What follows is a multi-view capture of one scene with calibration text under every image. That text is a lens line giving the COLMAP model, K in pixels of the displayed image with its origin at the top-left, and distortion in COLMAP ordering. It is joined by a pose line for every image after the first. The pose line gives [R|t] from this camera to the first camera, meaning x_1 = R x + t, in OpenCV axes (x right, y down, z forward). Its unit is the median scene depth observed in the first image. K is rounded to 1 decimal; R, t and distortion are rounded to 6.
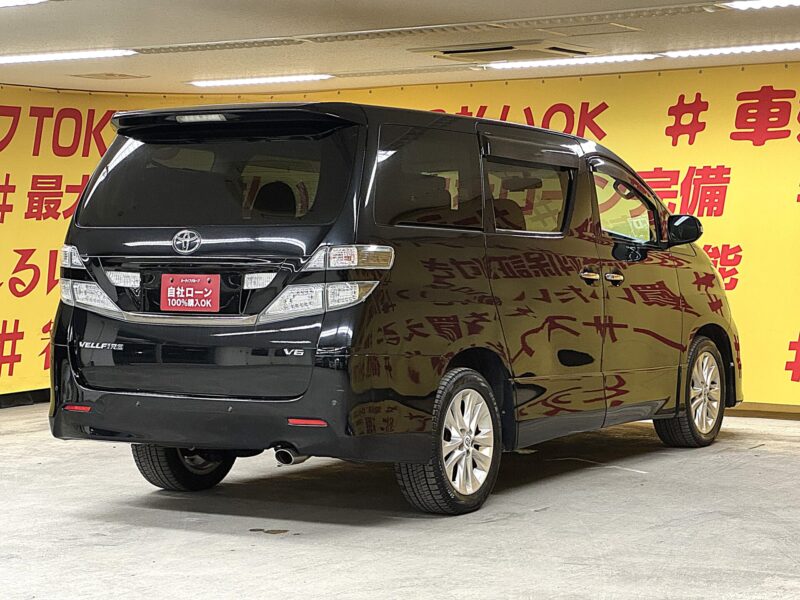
lens RADIAL K [[1766.4, 0, 400.0], [0, 1766.4, 300.0], [0, 0, 1]] dist [-0.002409, 2.092563]
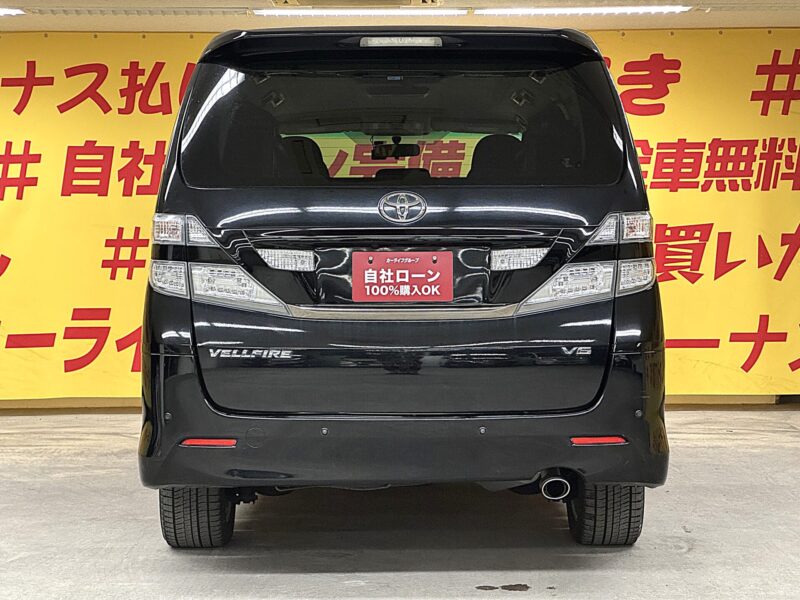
lens RADIAL K [[1766.4, 0, 400.0], [0, 1766.4, 300.0], [0, 0, 1]] dist [-0.002409, 2.092563]
pose [[0.848783, -0.019902, 0.528367, -0.508832], [0.019520, 0.999790, 0.006302, 0.000970], [-0.528381, 0.004965, 0.848993, 0.369898]]
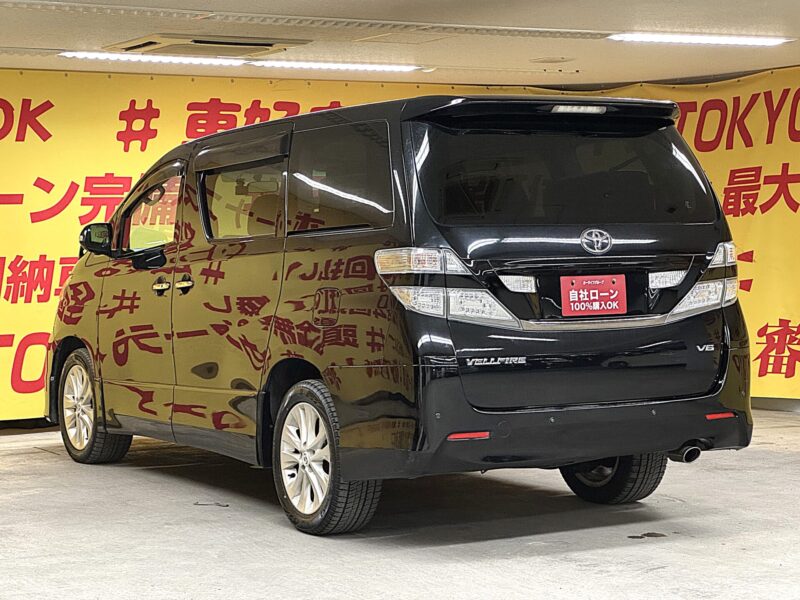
lens RADIAL K [[1766.4, 0, 400.0], [0, 1766.4, 300.0], [0, 0, 1]] dist [-0.002409, 2.092563]
pose [[0.480898, -0.033307, 0.876143, -0.987053], [0.045096, 0.998895, 0.013221, -0.018558], [-0.875616, 0.033153, 0.481869, 0.634462]]
